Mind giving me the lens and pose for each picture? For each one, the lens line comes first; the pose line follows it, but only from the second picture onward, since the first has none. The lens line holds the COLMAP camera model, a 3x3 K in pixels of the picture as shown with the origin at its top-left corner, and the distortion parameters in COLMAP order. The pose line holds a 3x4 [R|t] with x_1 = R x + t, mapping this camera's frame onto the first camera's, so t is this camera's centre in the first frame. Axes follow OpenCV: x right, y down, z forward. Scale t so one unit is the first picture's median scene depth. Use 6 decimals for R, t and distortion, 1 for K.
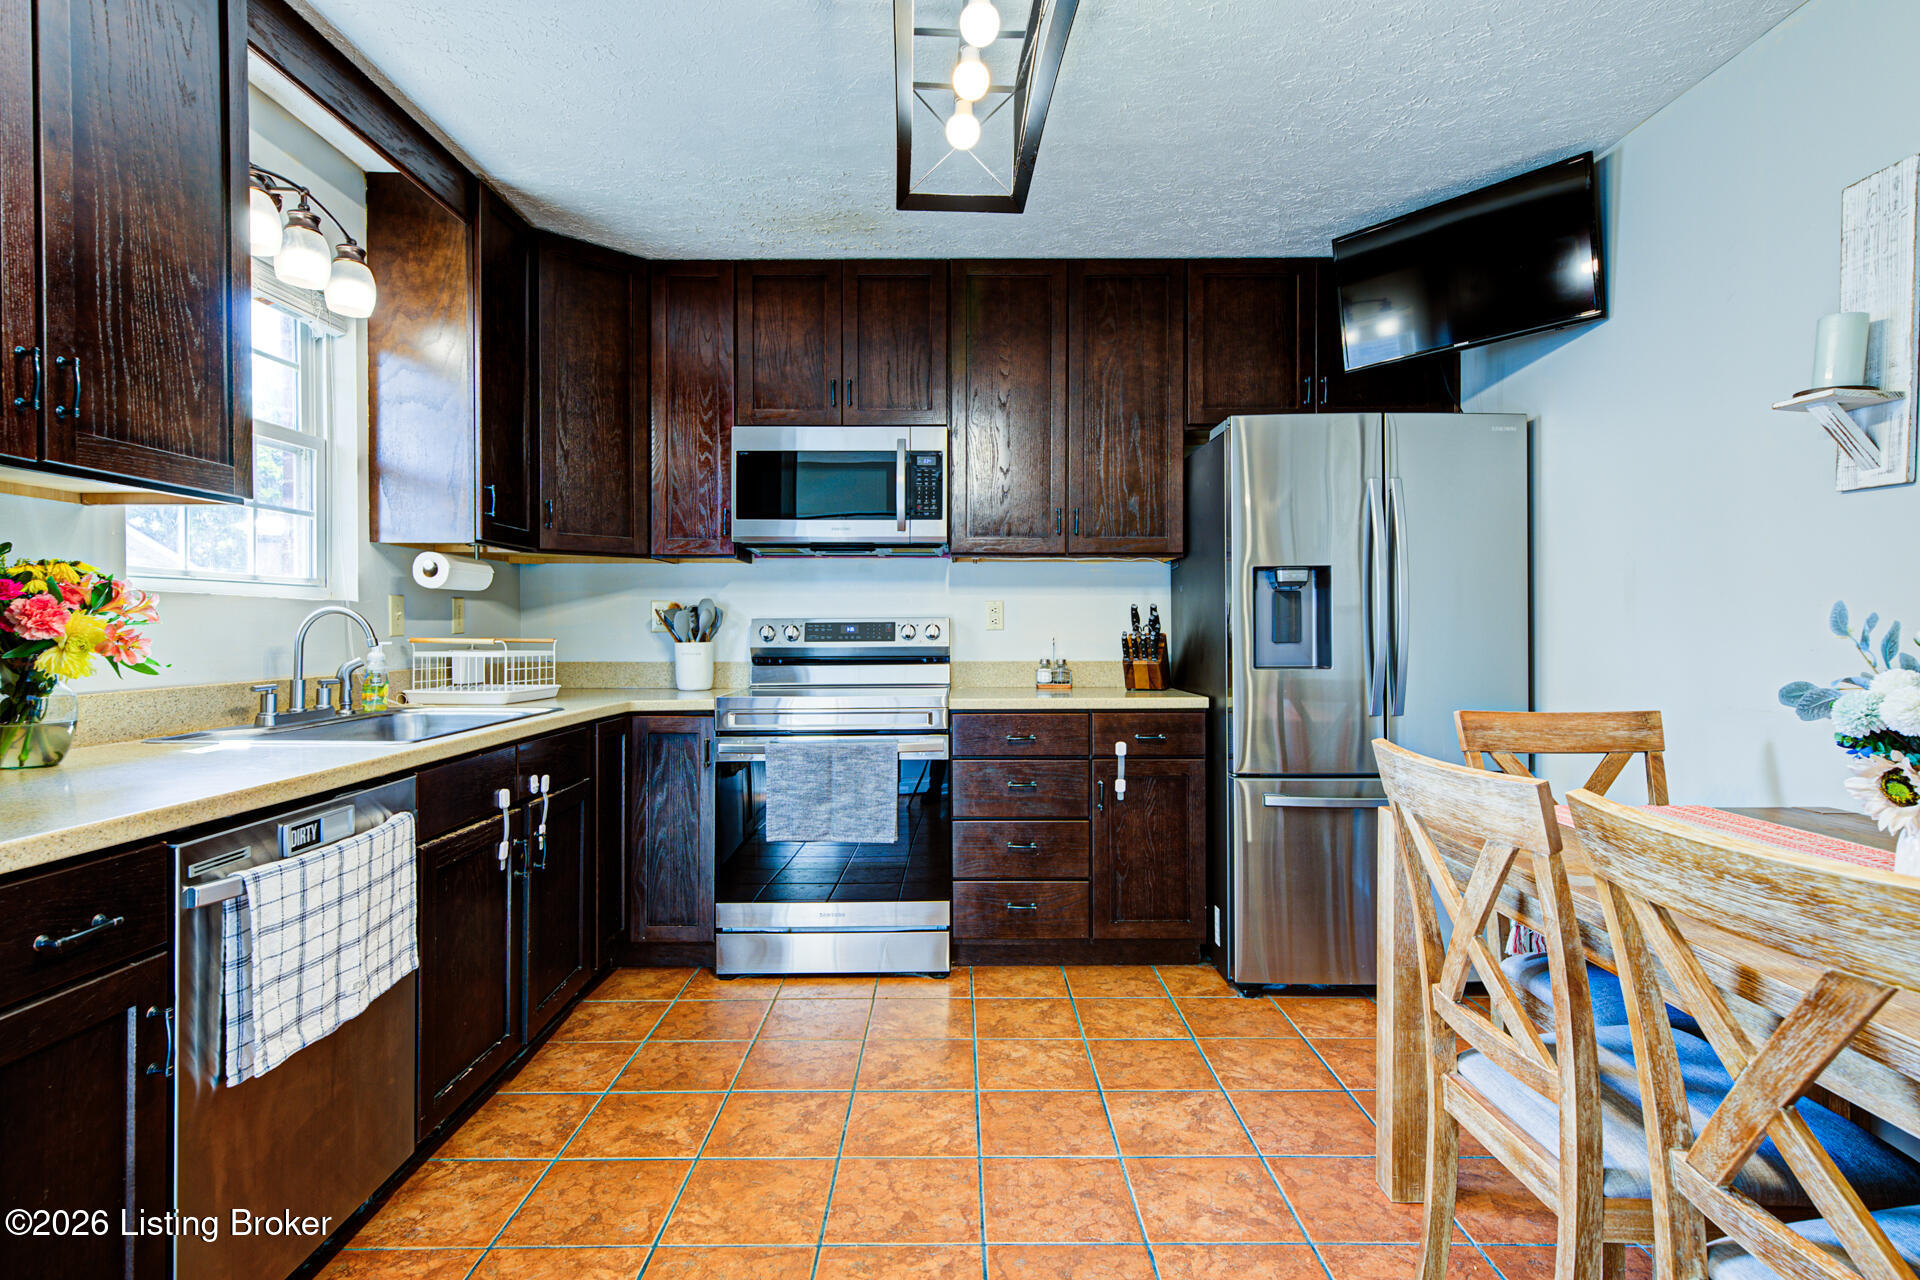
lens RADIAL K [[1019.2, 0, 964.9], [0, 1019.2, 637.7], [0, 0, 1]] dist [0.005688, 0.001395]
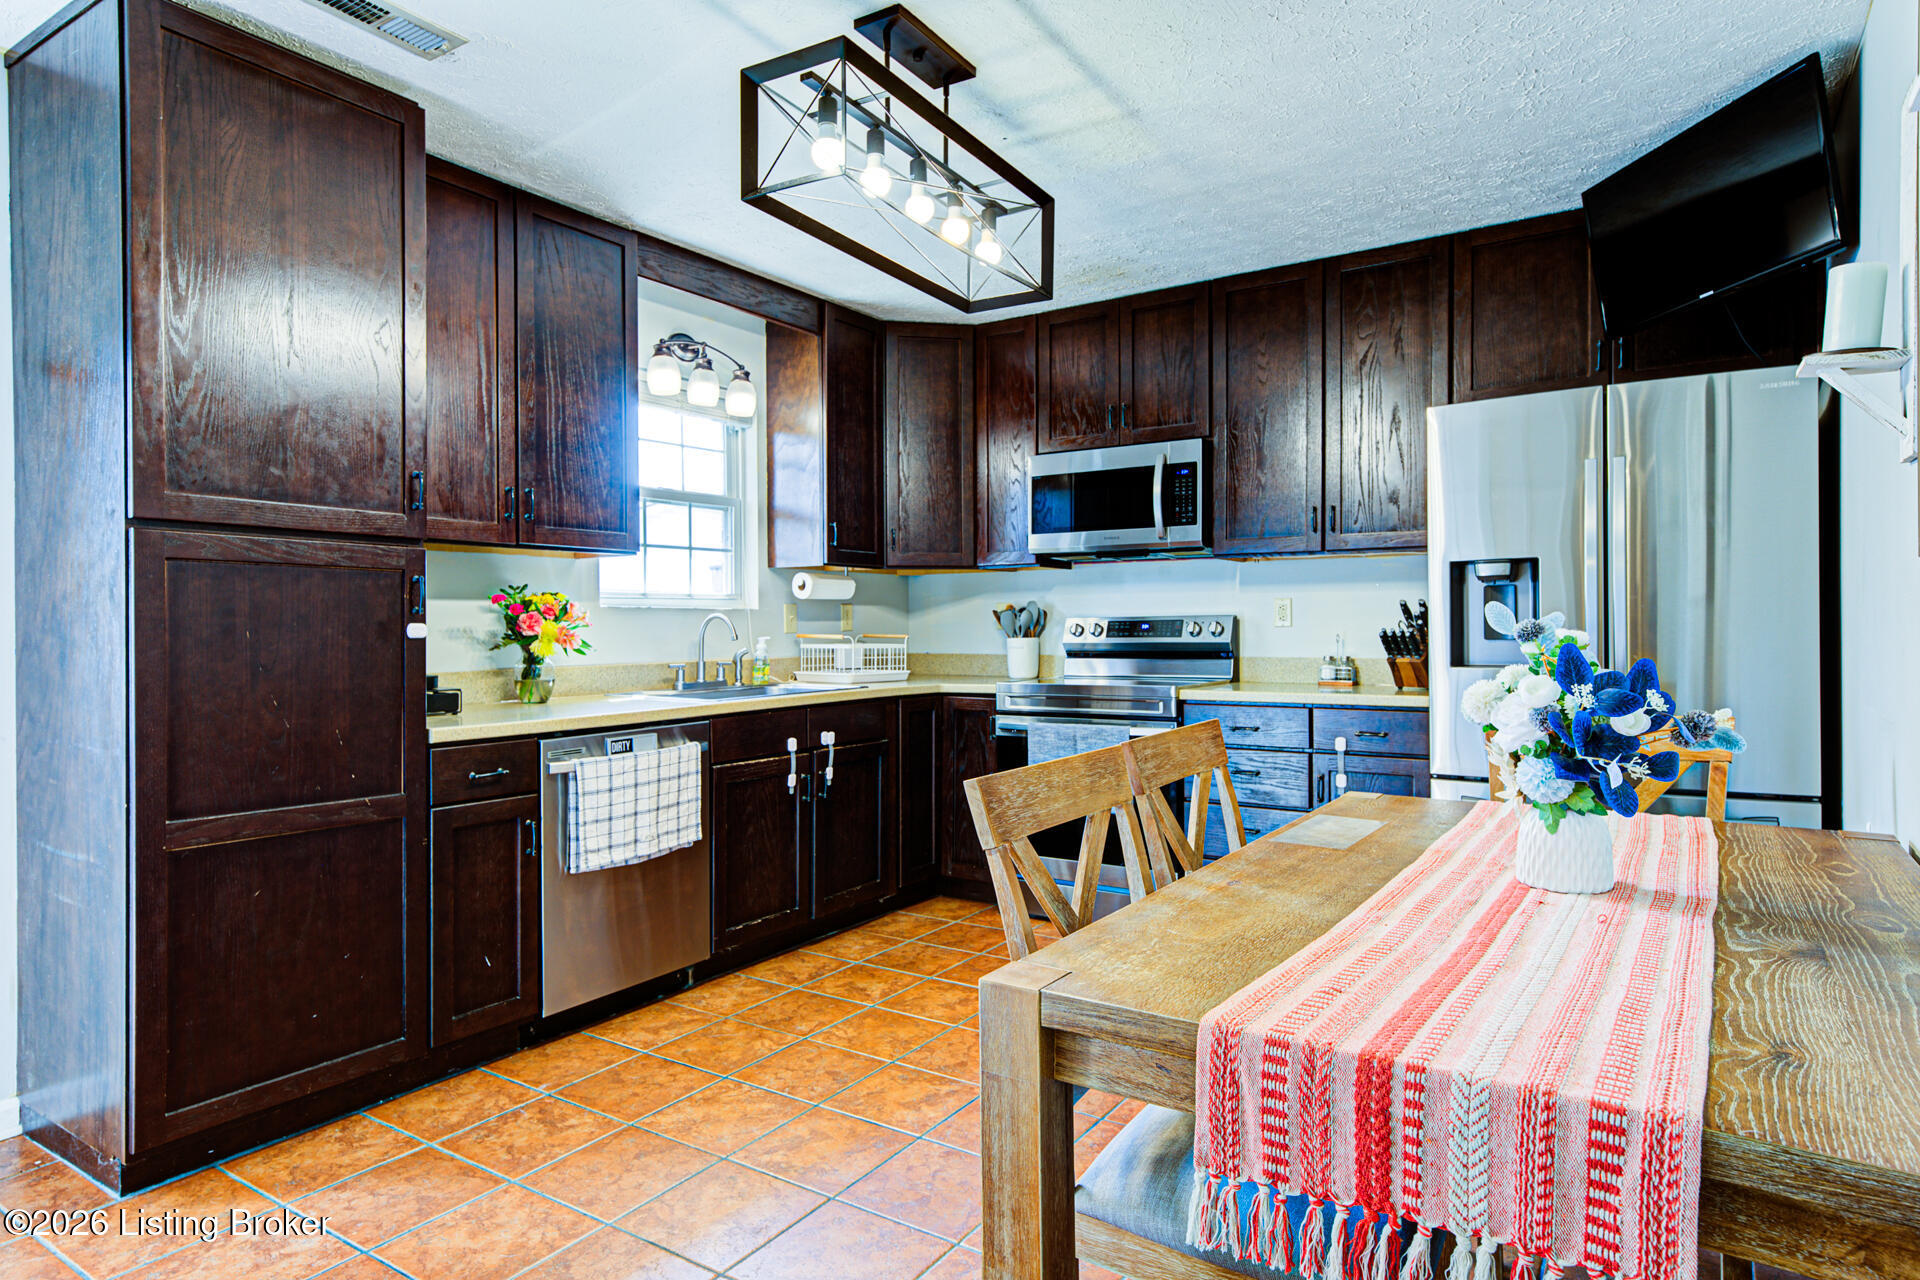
lens RADIAL K [[1137.4, 0, 959.7], [0, 1137.4, 636.9], [0, 0, 1]] dist [0.004671, 0.001156]
pose [[0.821729, 0.002137, -0.569875, 0.529436], [-0.000170, 0.999994, 0.003506, -0.001467], [0.569879, -0.002784, 0.821724, -0.155217]]
